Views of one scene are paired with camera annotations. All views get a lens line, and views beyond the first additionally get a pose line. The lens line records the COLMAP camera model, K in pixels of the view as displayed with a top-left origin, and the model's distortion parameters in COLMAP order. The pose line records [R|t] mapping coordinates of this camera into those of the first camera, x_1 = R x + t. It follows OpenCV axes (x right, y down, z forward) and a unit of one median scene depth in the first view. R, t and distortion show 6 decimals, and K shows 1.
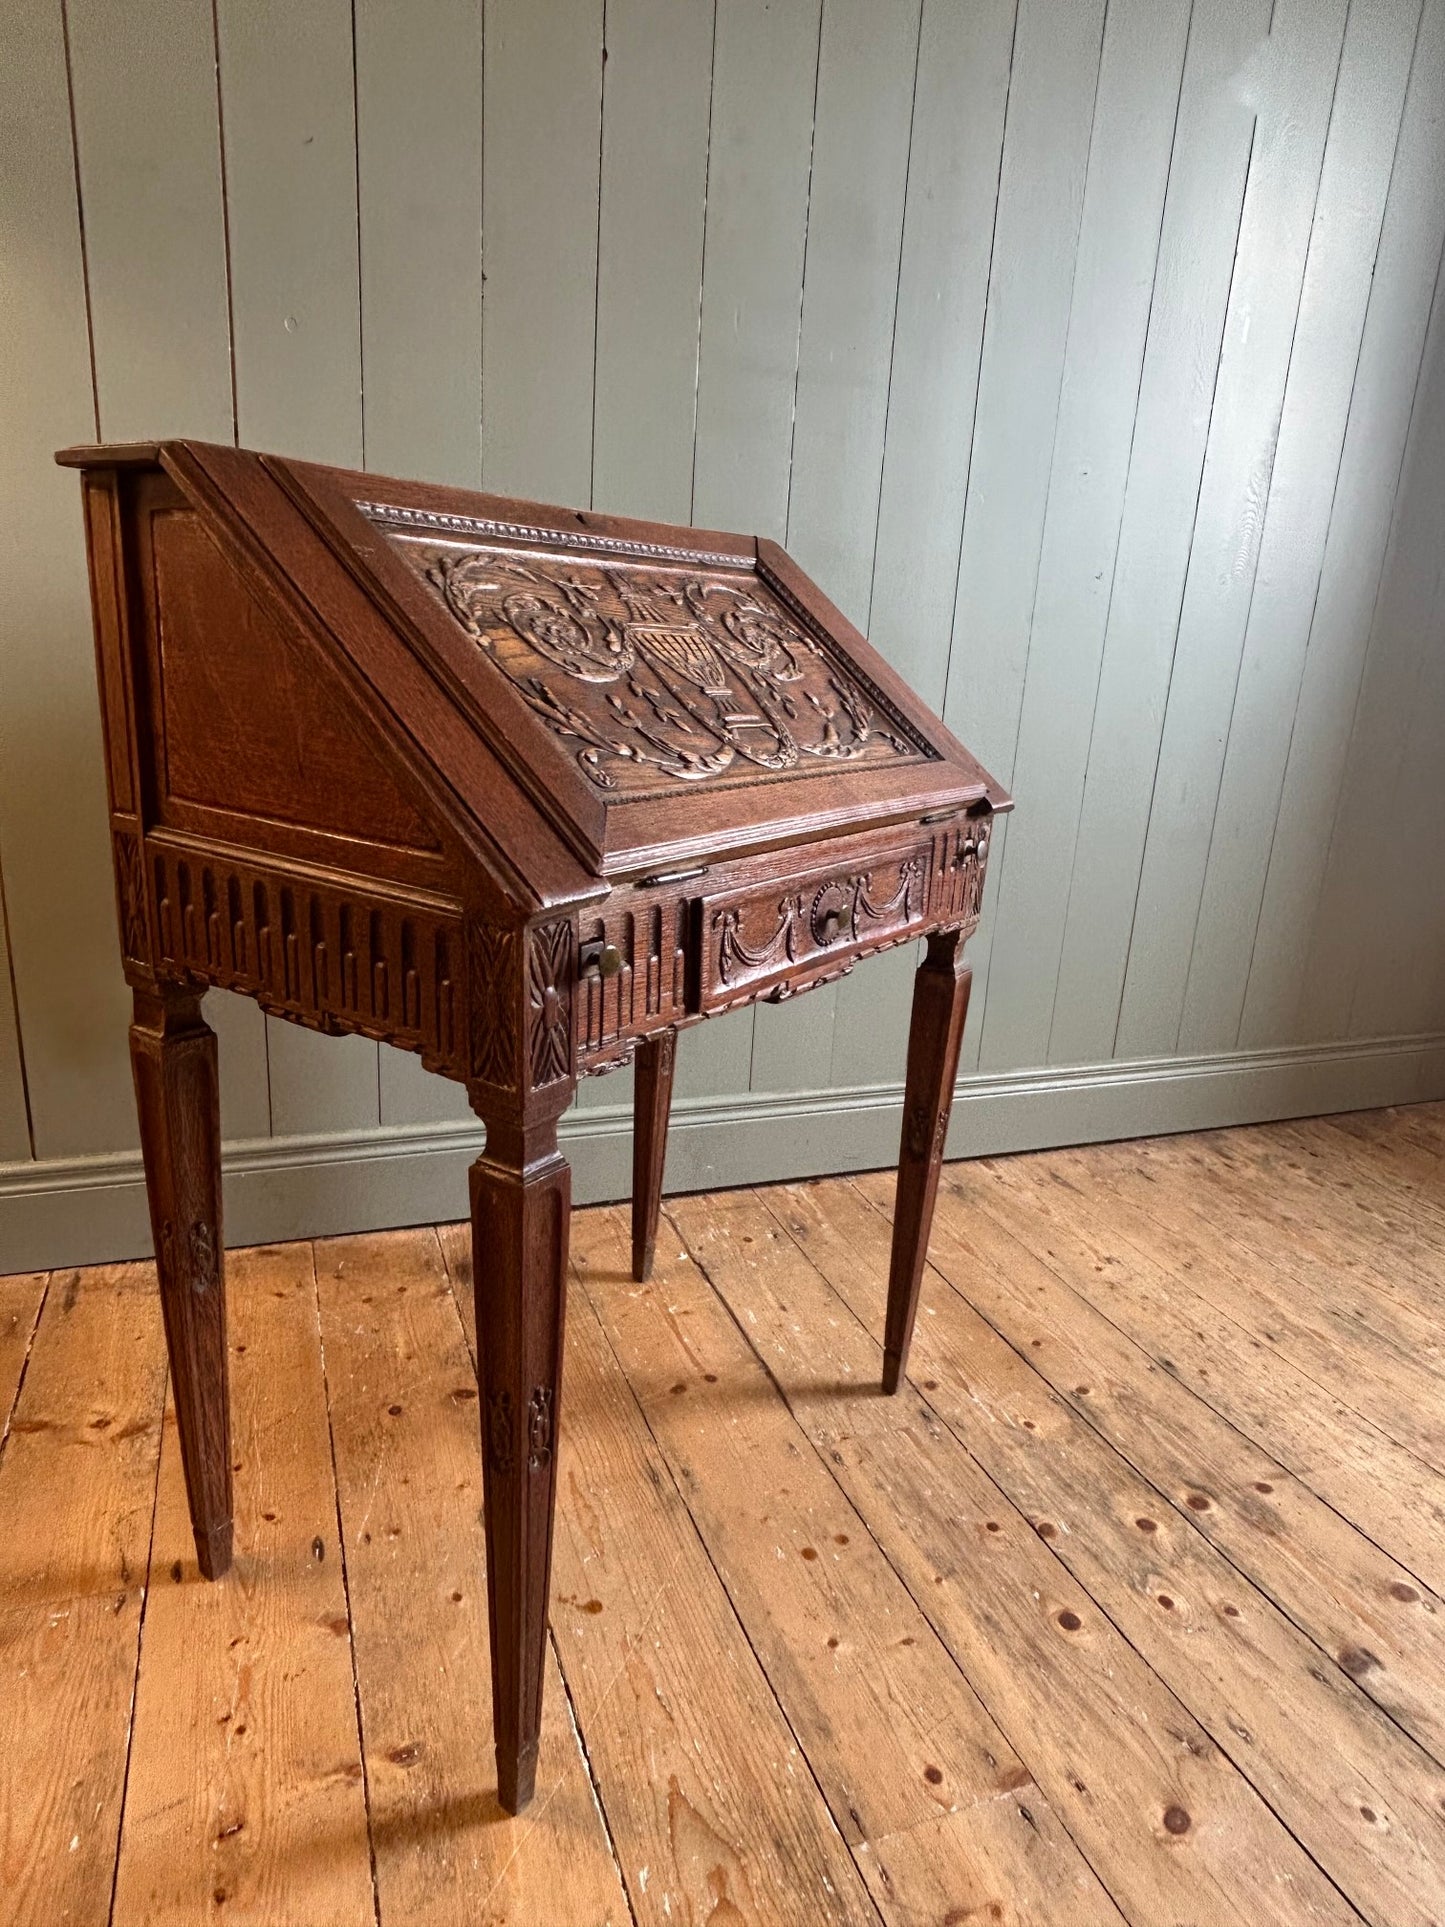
lens RADIAL K [[1211.4, 0, 739.8], [0, 1211.4, 953.7], [0, 0, 1]] dist [-0.001125, 0.002658]
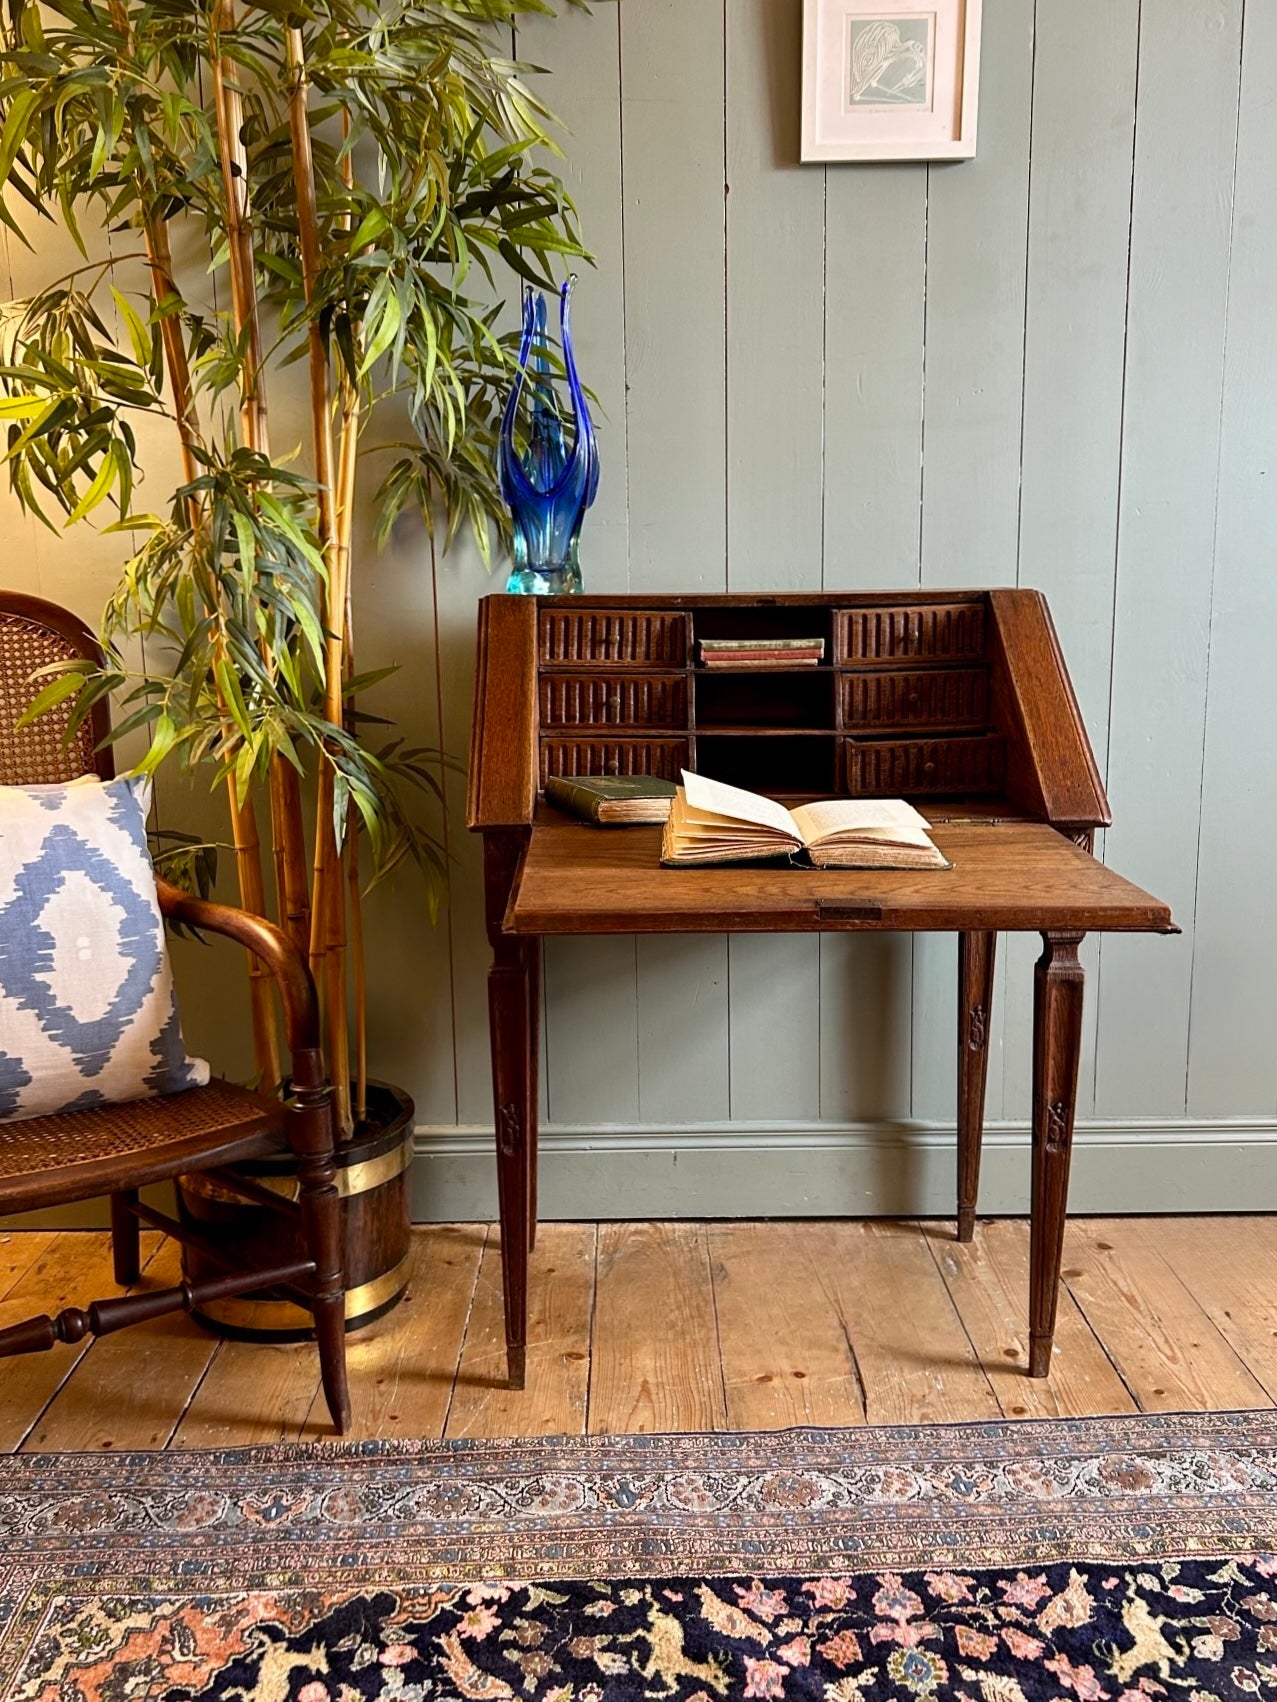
lens RADIAL K [[1510.9, 0, 628.8], [0, 1510.9, 855.0], [0, 0, 1]] dist [0.039303, -0.039414]
pose [[0.927563, -0.008442, -0.373571, 0.382677], [-0.028430, 0.995253, -0.093080, 0.034083], [0.372583, 0.096959, 0.922920, -0.356503]]
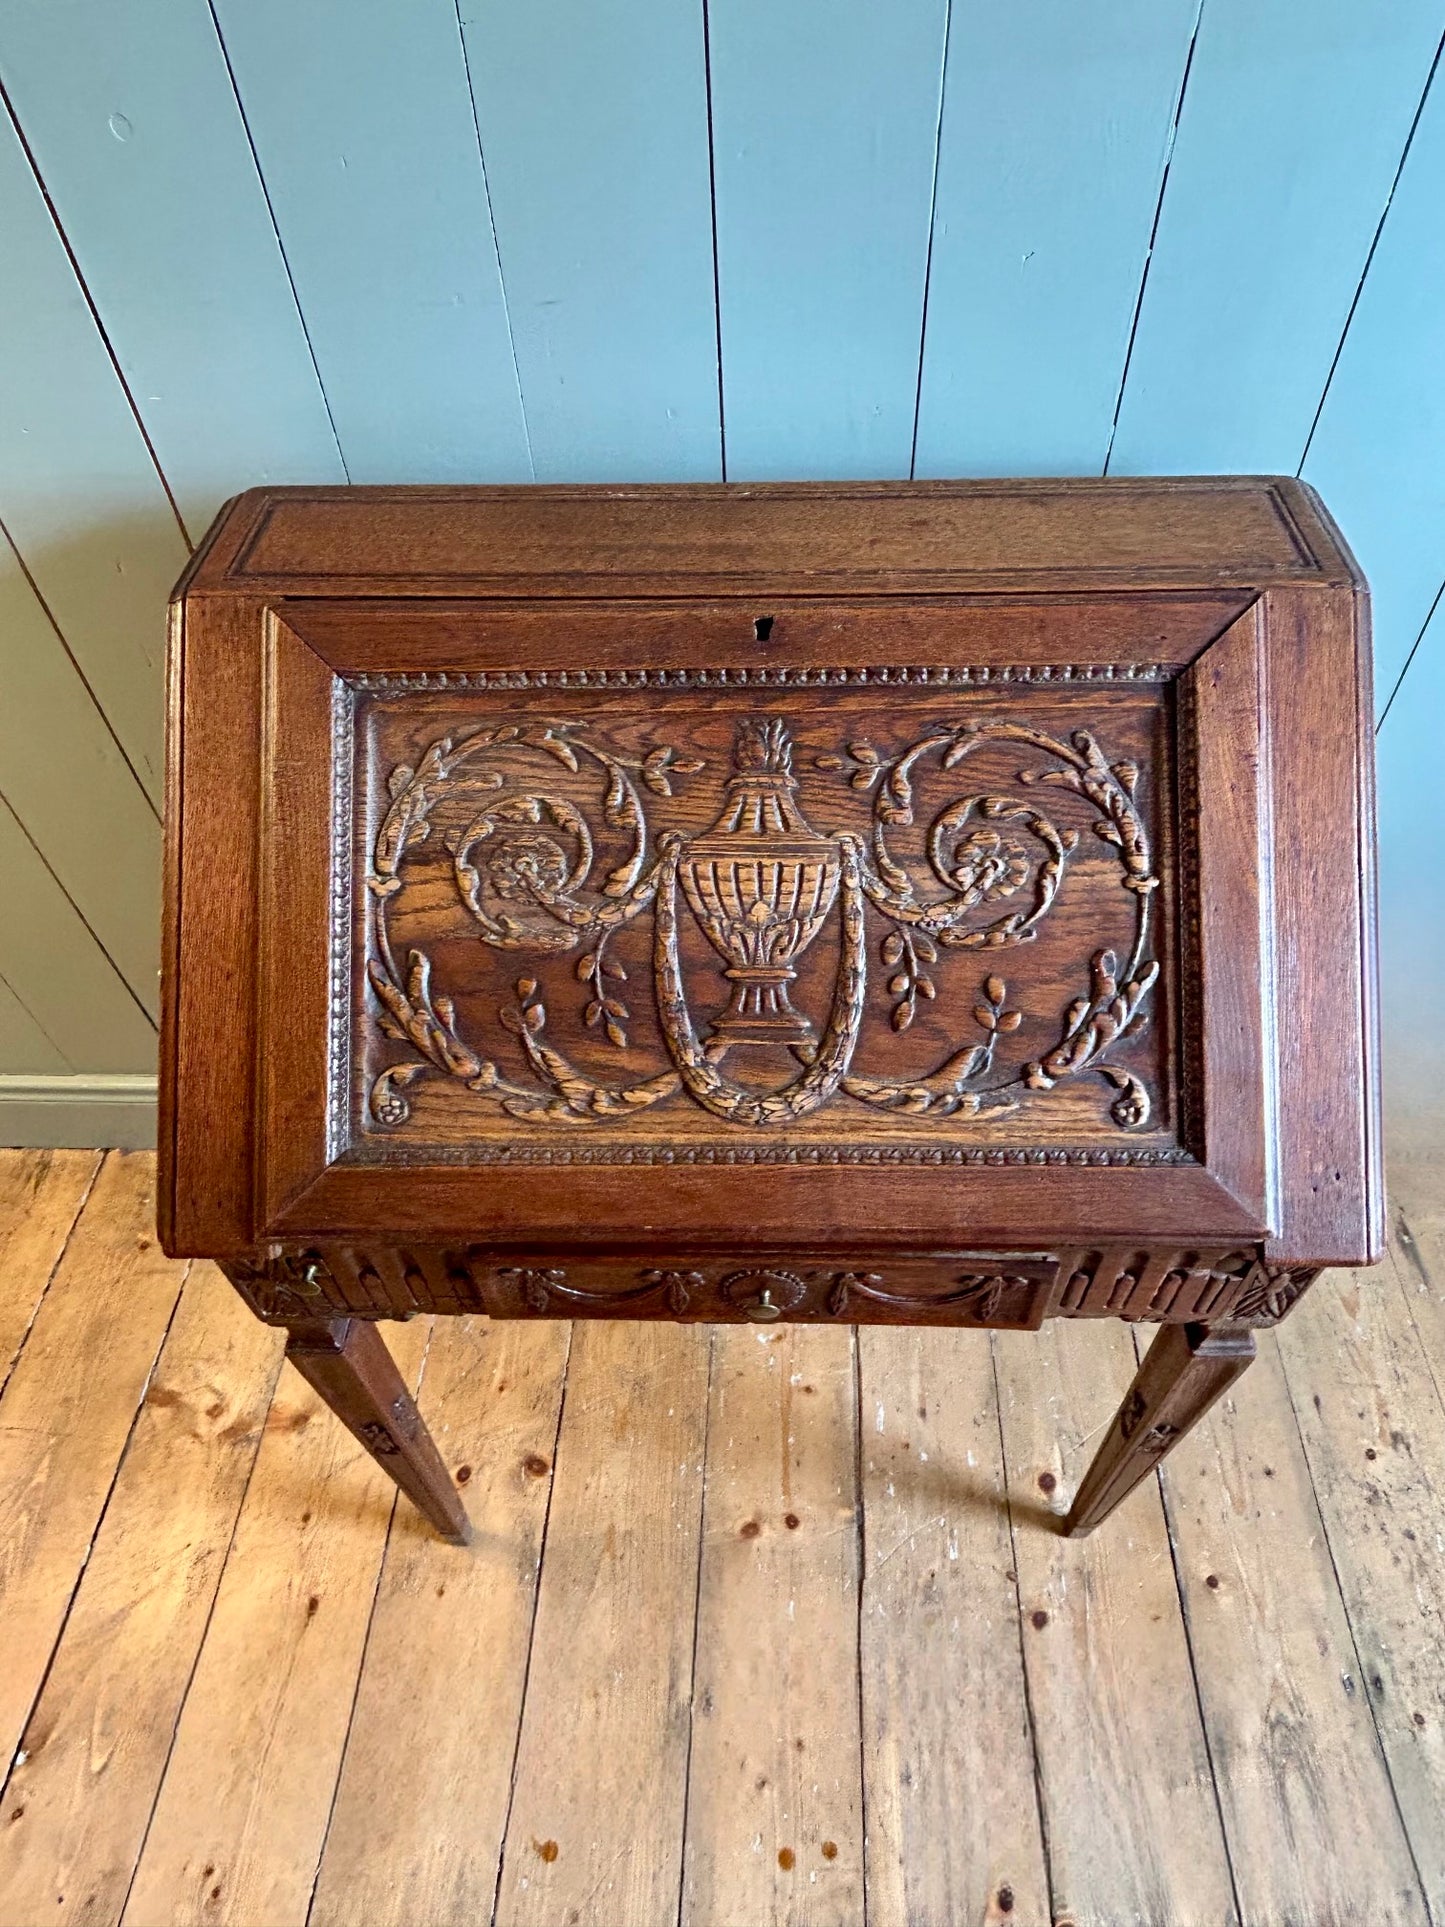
lens RADIAL K [[1211.4, 0, 736.2], [0, 1211.4, 955.3], [0, 0, 1]] dist [-0.001125, 0.002658]
pose [[0.913247, 0.241514, -0.328102, 0.150296], [-0.025202, 0.837291, 0.546177, -0.558727], [0.406626, -0.490526, 0.770740, 0.572021]]
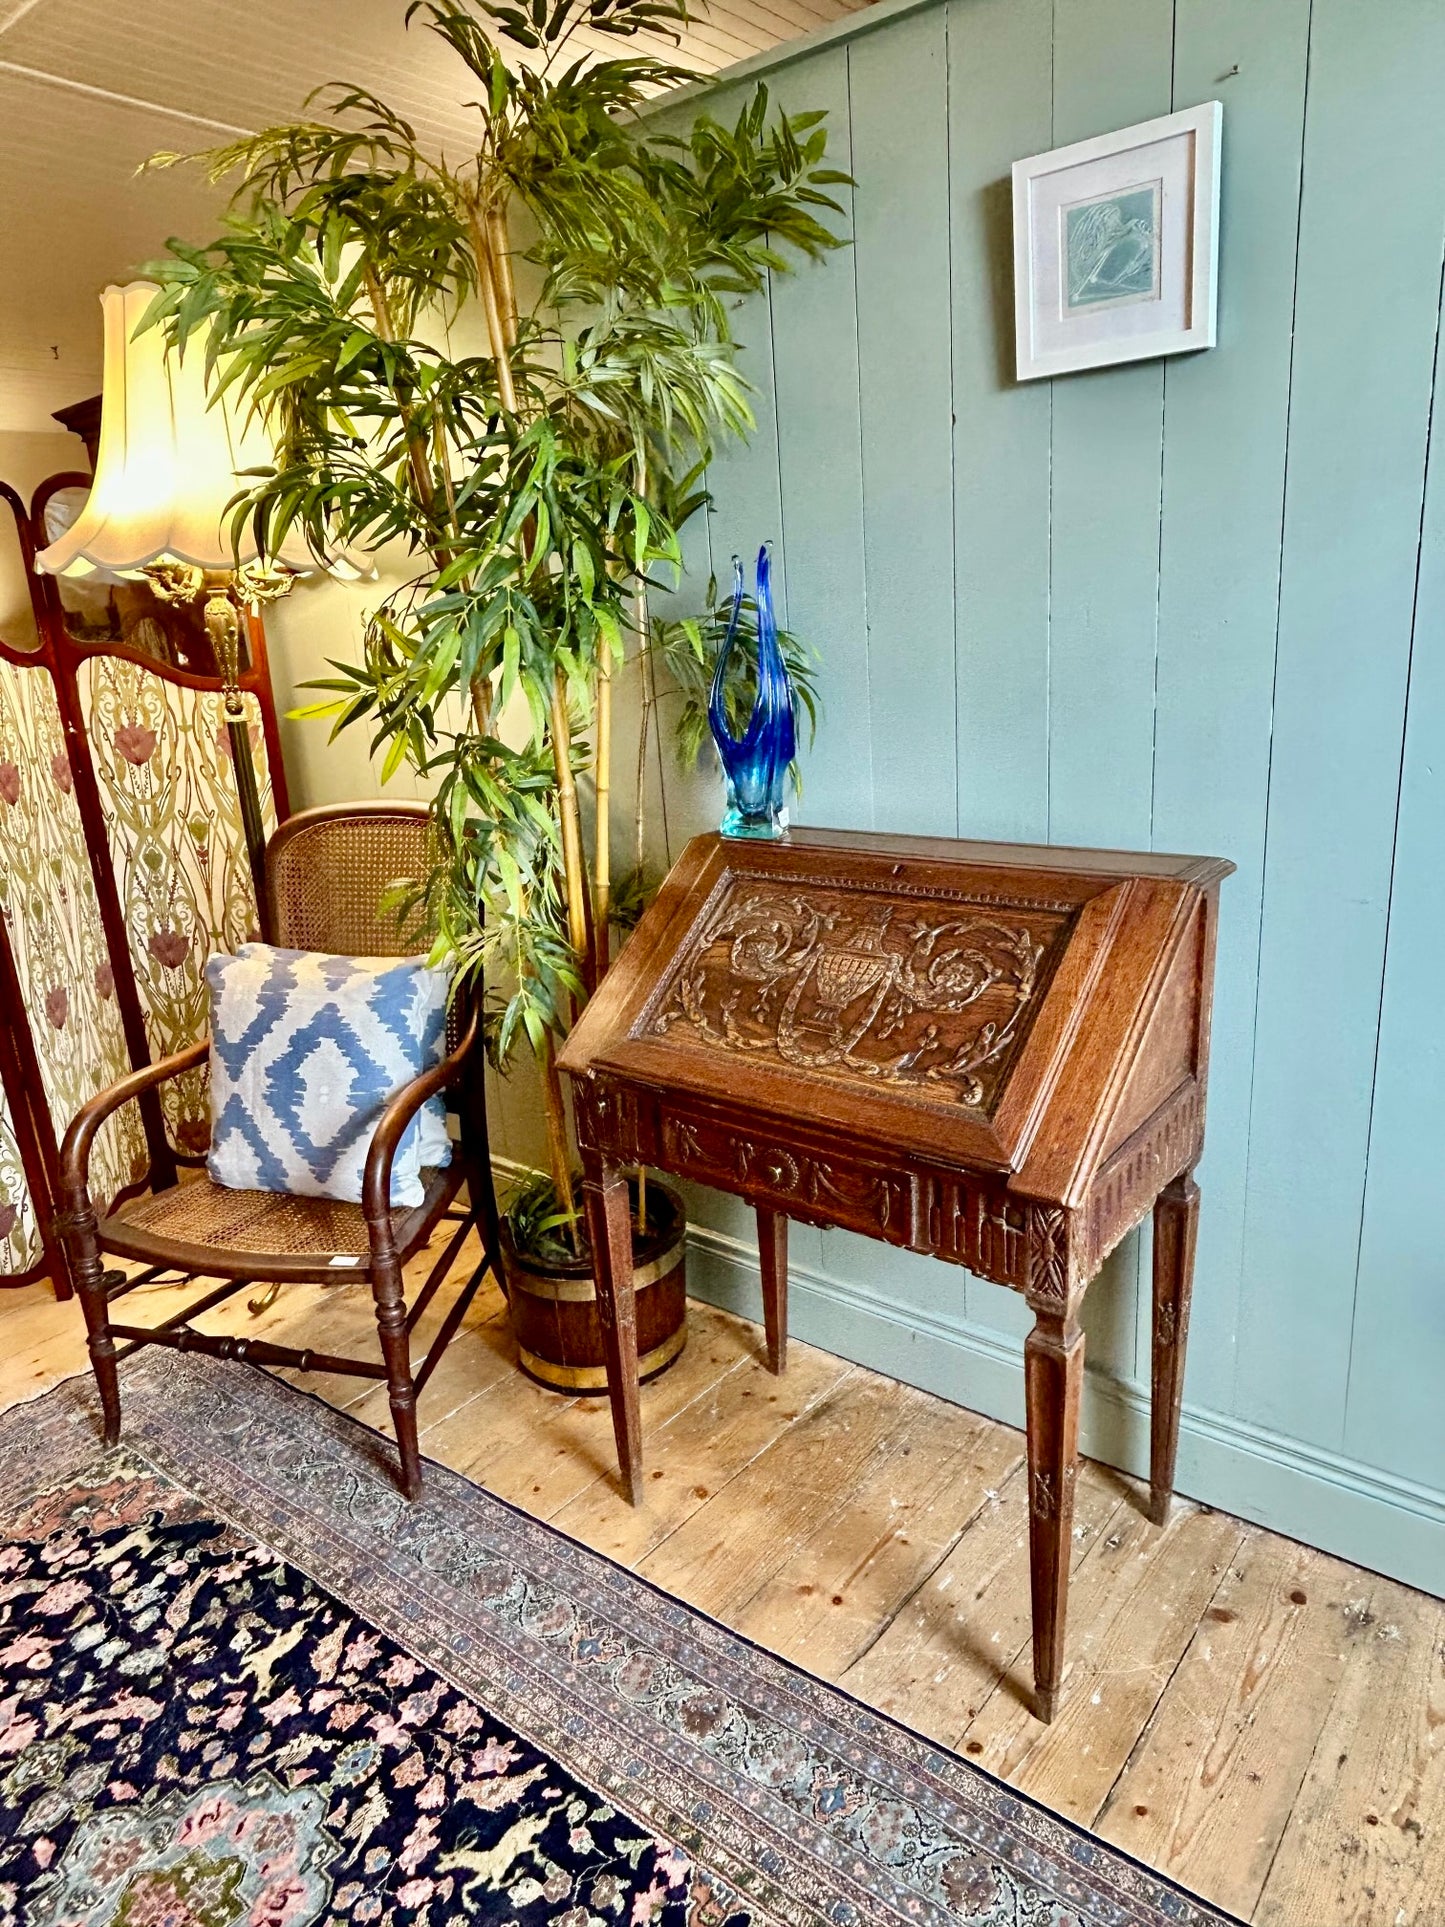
lens RADIAL K [[1211.4, 0, 723.5], [0, 1211.4, 961.0], [0, 0, 1]] dist [-0.001125, 0.002658]
pose [[0.480867, 0.154853, -0.863011, 0.921373], [-0.146086, 0.984672, 0.095284, -0.372331], [0.864538, 0.080255, 0.496118, 0.348157]]
